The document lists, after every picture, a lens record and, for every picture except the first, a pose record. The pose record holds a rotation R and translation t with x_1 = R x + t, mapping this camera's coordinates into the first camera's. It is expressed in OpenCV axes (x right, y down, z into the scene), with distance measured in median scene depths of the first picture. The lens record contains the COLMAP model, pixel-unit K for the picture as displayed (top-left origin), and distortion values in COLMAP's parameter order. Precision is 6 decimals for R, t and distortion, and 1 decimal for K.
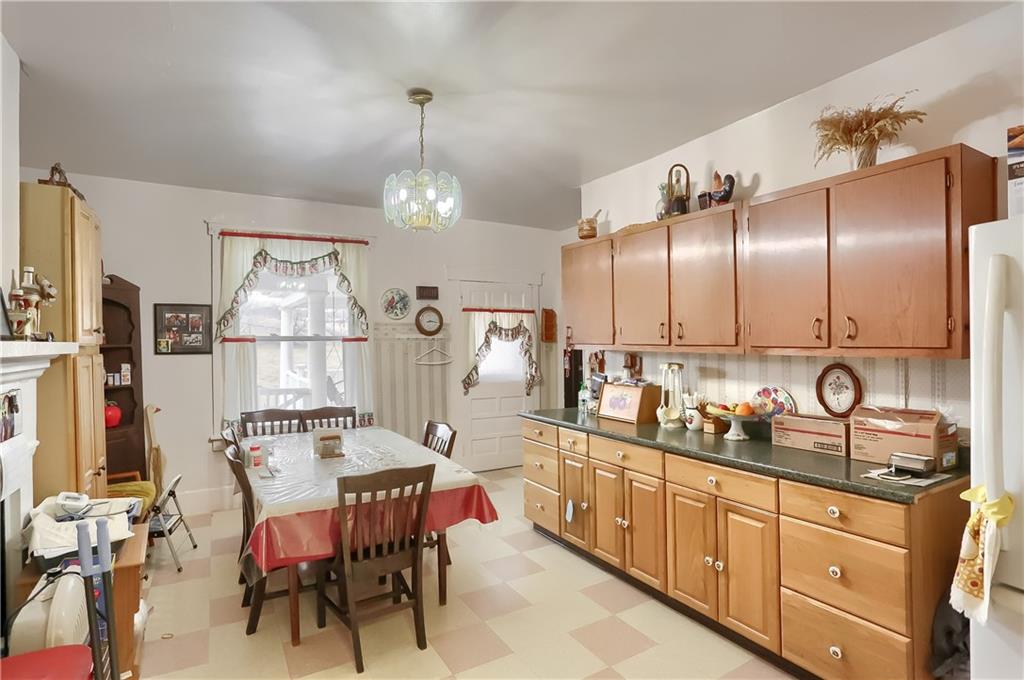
lens RADIAL K [[505.8, 0, 504.1], [0, 505.8, 341.5], [0, 0, 1]] dist [-0.052061, 0.000099]
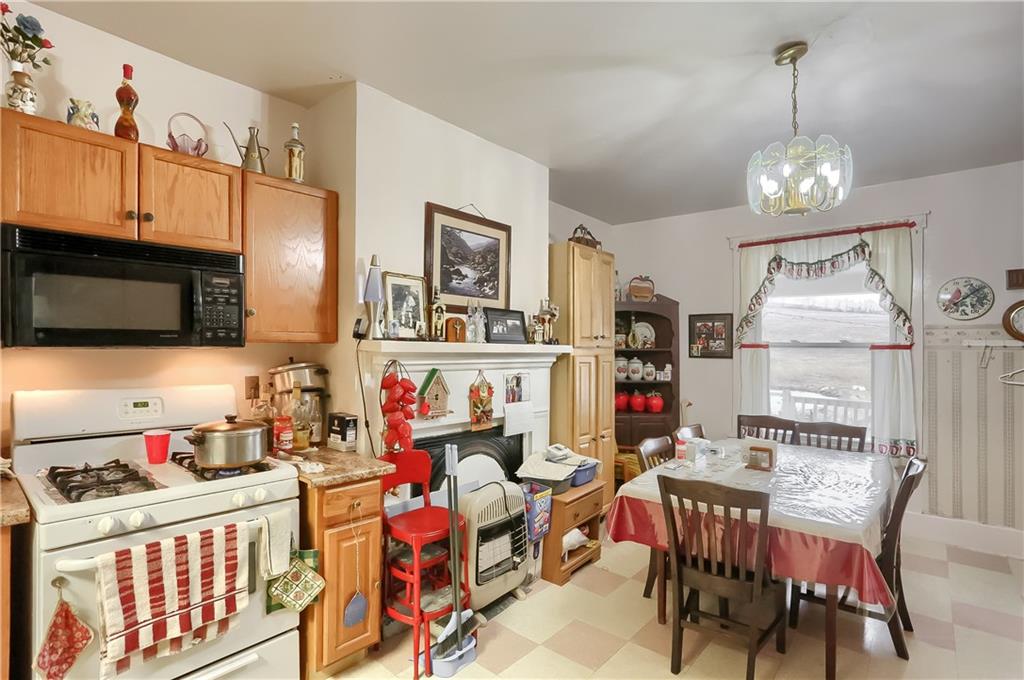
lens RADIAL K [[505.8, 0, 504.1], [0, 505.8, 341.5], [0, 0, 1]] dist [-0.052061, 0.000099]
pose [[0.309553, -0.001588, -0.950881, 0.286230], [-0.013873, 0.999885, -0.006186, 0.001266], [0.950781, 0.015107, 0.309495, 0.181162]]
